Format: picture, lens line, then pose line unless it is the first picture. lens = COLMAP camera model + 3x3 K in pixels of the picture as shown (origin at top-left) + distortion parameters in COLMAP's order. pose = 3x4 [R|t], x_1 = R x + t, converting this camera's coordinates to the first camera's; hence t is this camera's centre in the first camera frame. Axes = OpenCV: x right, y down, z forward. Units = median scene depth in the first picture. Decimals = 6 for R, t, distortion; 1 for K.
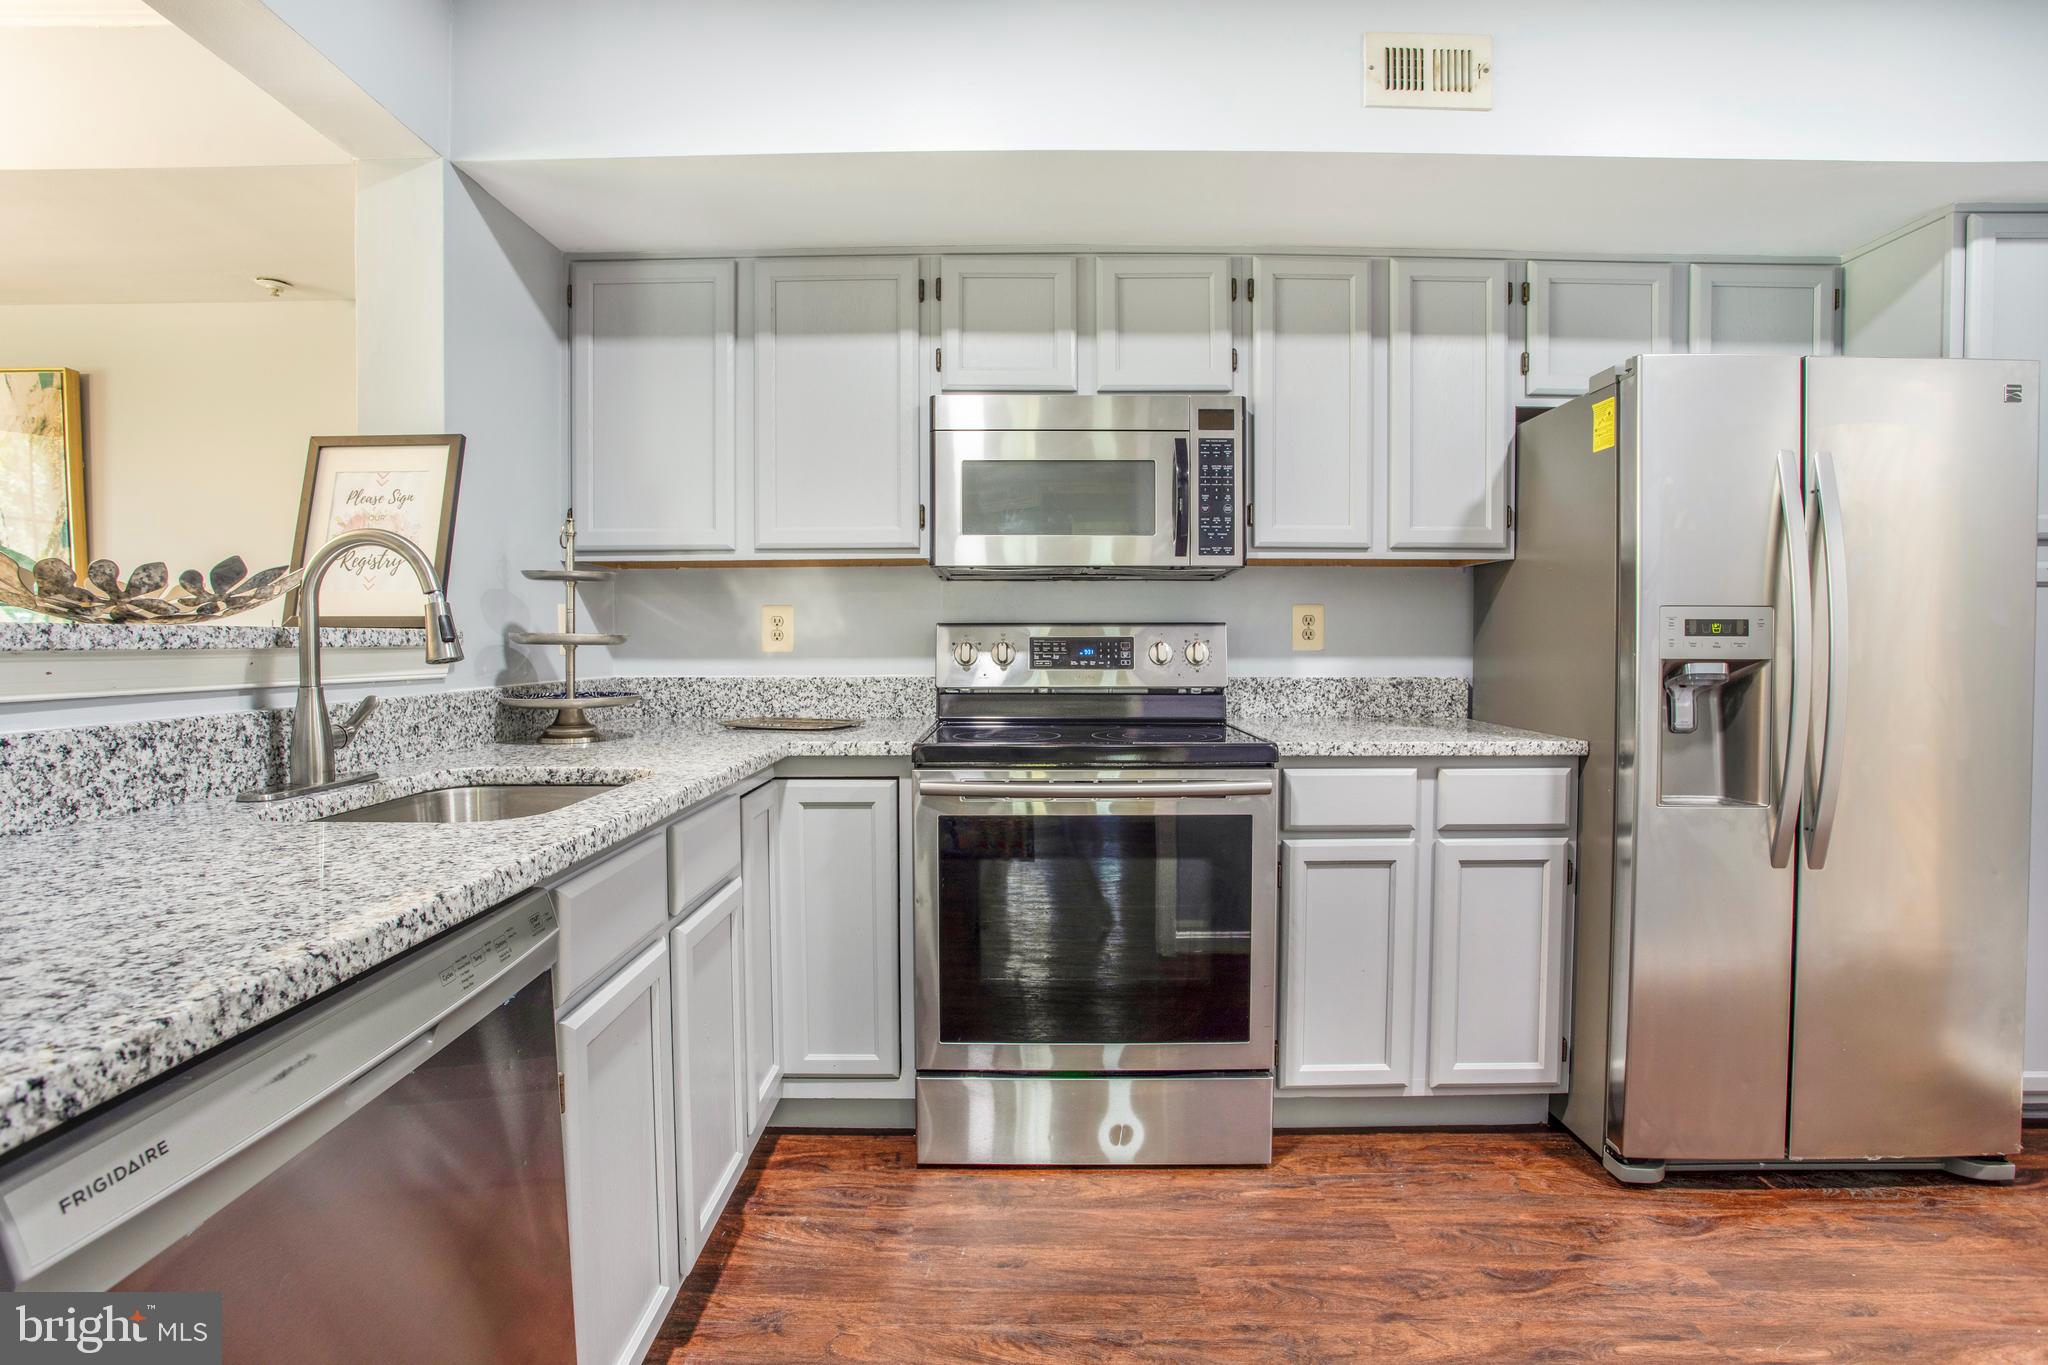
lens RADIAL K [[999.5, 0, 1022.3], [0, 999.5, 668.6], [0, 0, 1]] dist [-0.044850, 0.002003]
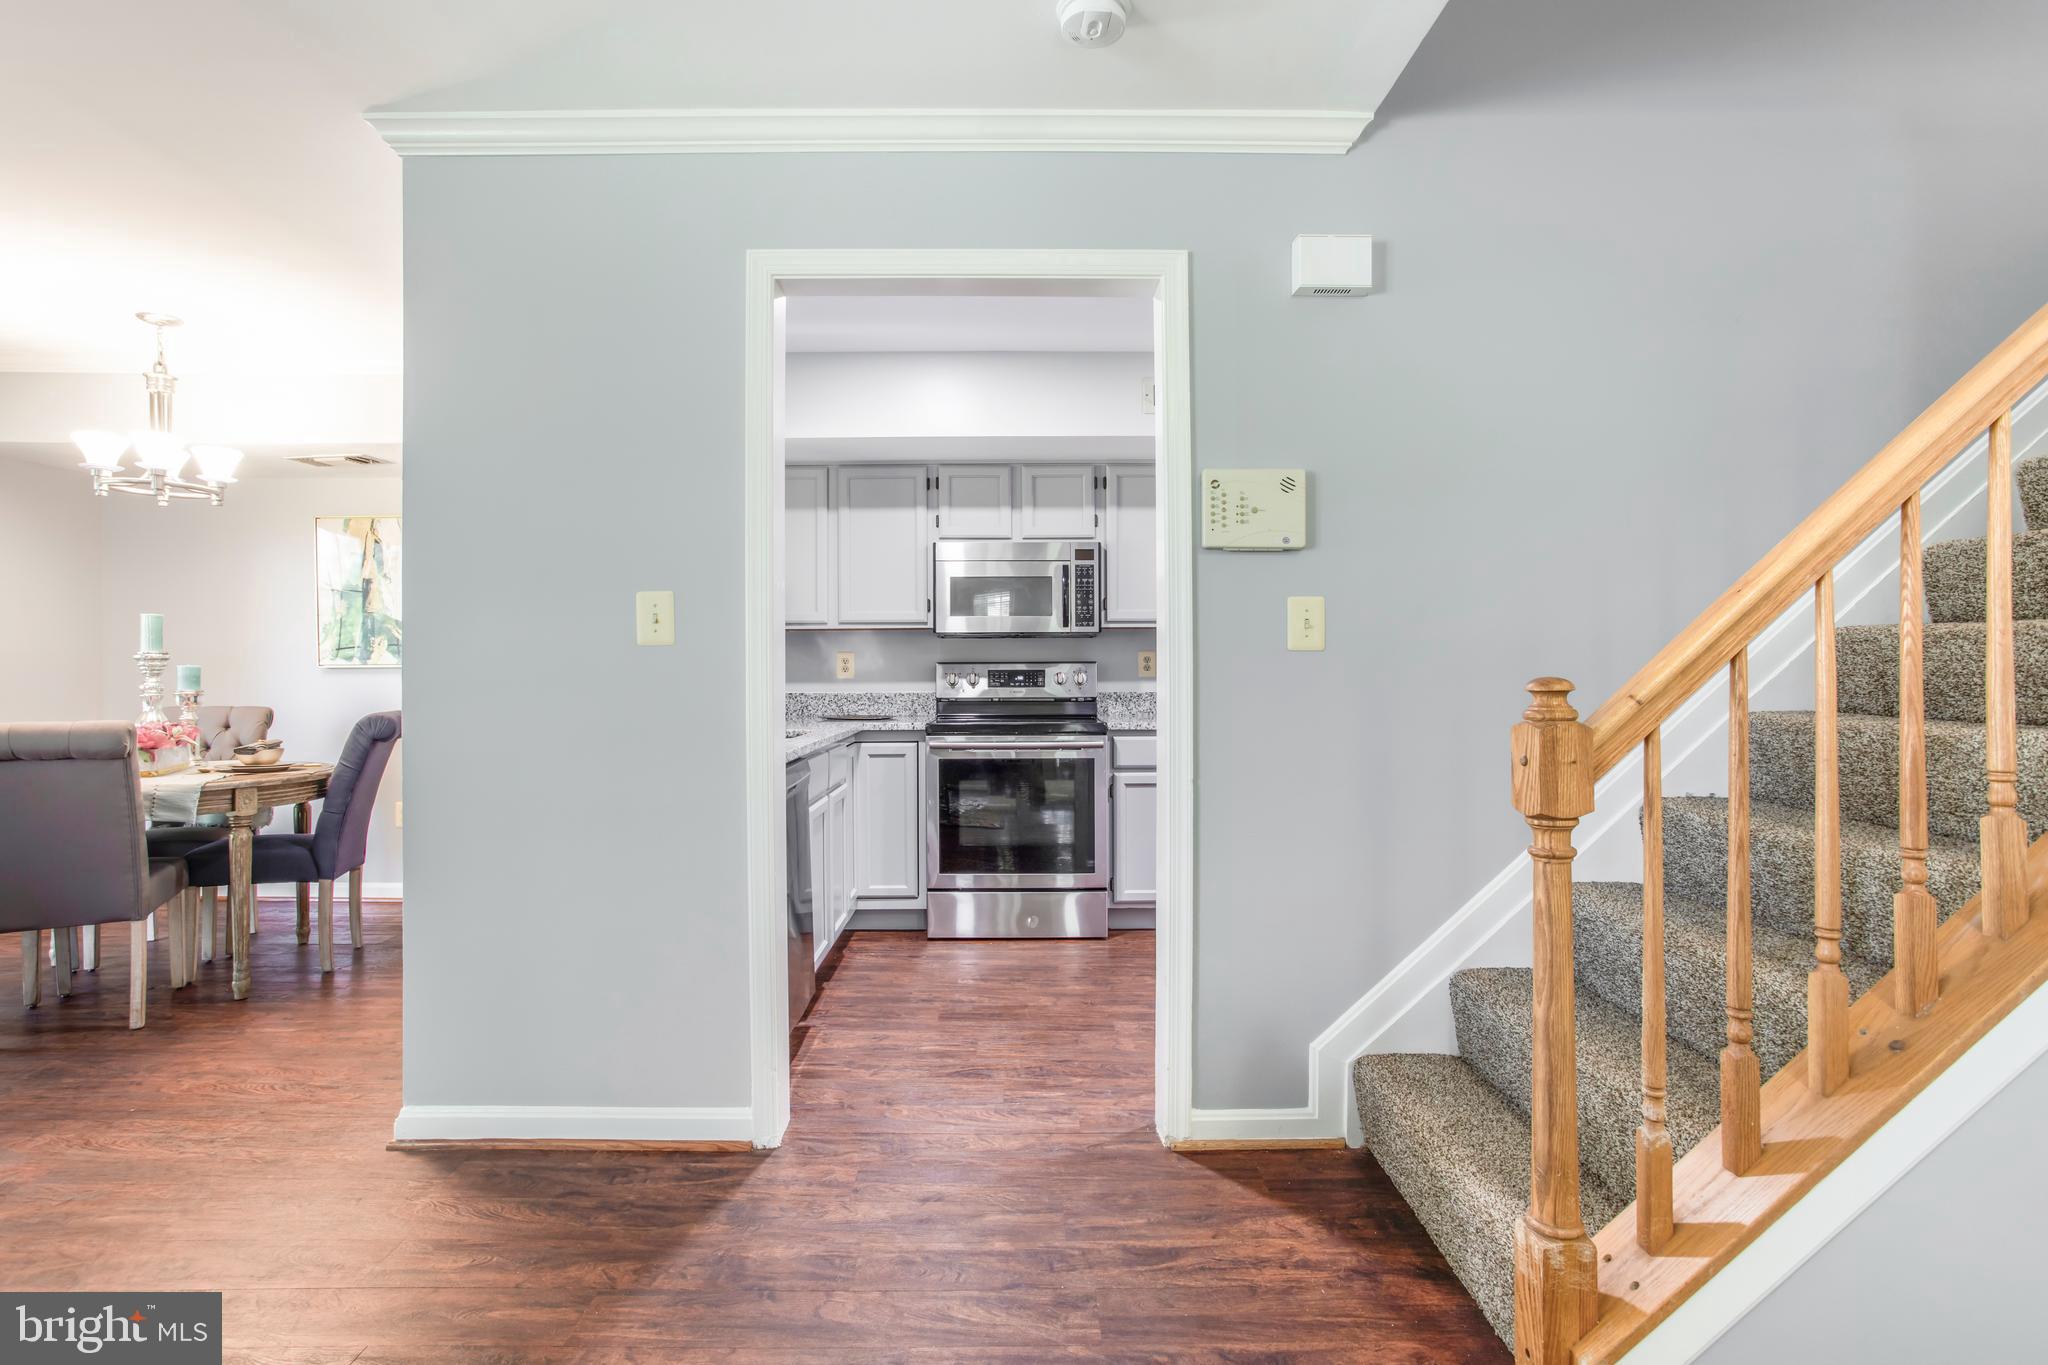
lens RADIAL K [[986.9, 0, 1016.5], [0, 986.9, 671.2], [0, 0, 1]] dist [-0.060177, 0.029315]
pose [[0.999945, -0.001832, 0.010369, 0.049398], [0.002115, 0.999625, -0.027316, 0.023548], [-0.010315, 0.027337, 0.999573, -0.935482]]
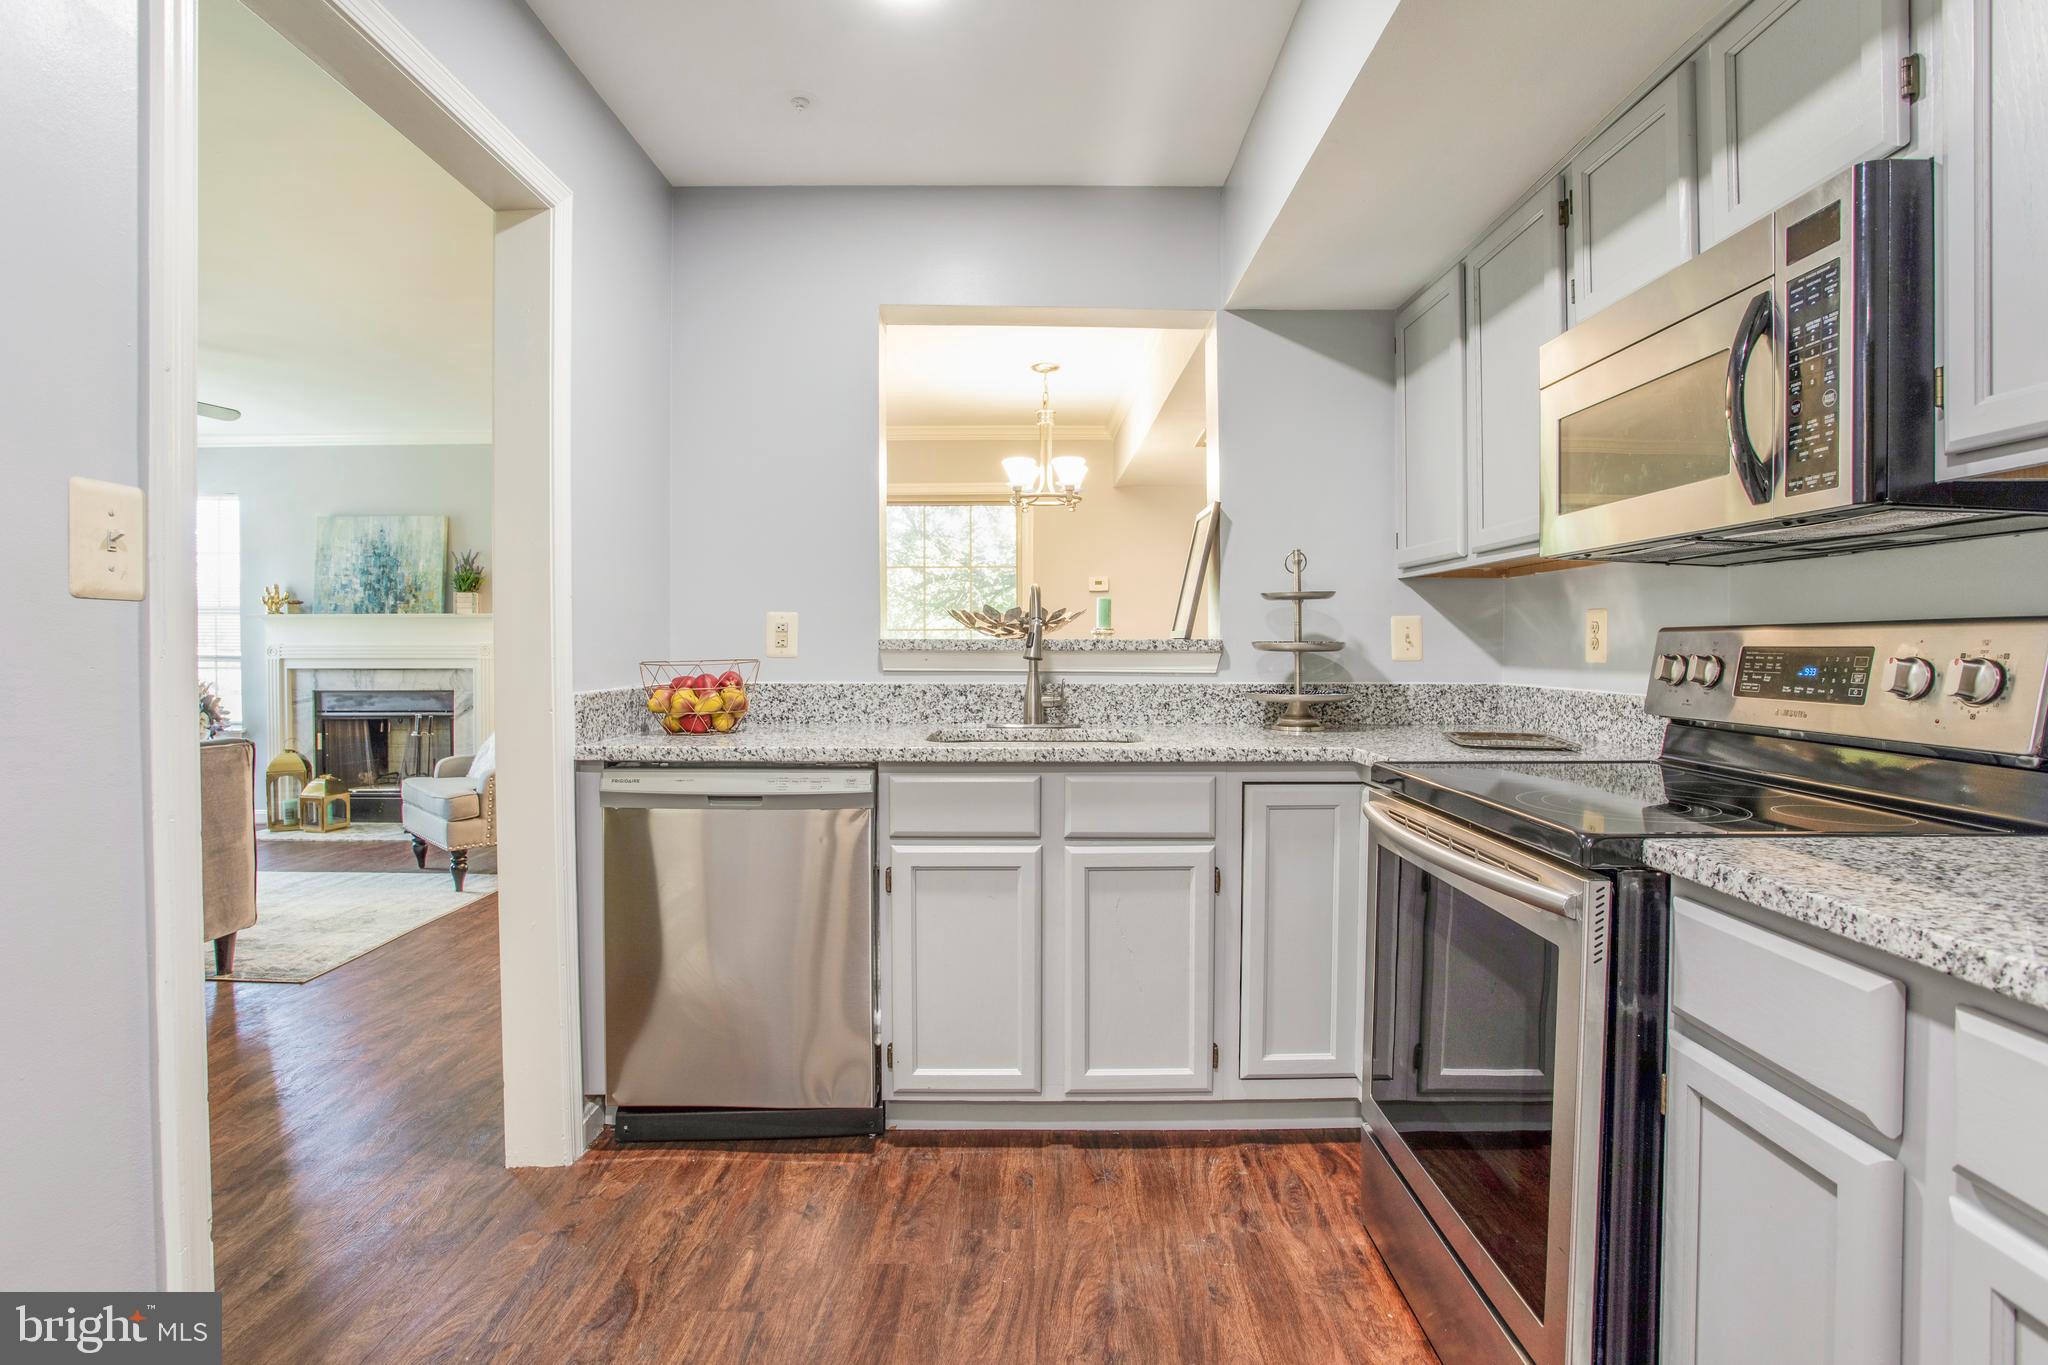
lens RADIAL K [[990.0, 0, 1017.7], [0, 990.0, 647.2], [0, 0, 1]] dist [-0.045597, 0.000890]
pose [[-0.001040, 0.004132, -0.999991, 0.757625], [-0.031005, 0.999511, 0.004163, -0.023001], [0.999519, 0.031009, -0.000912, 0.635828]]
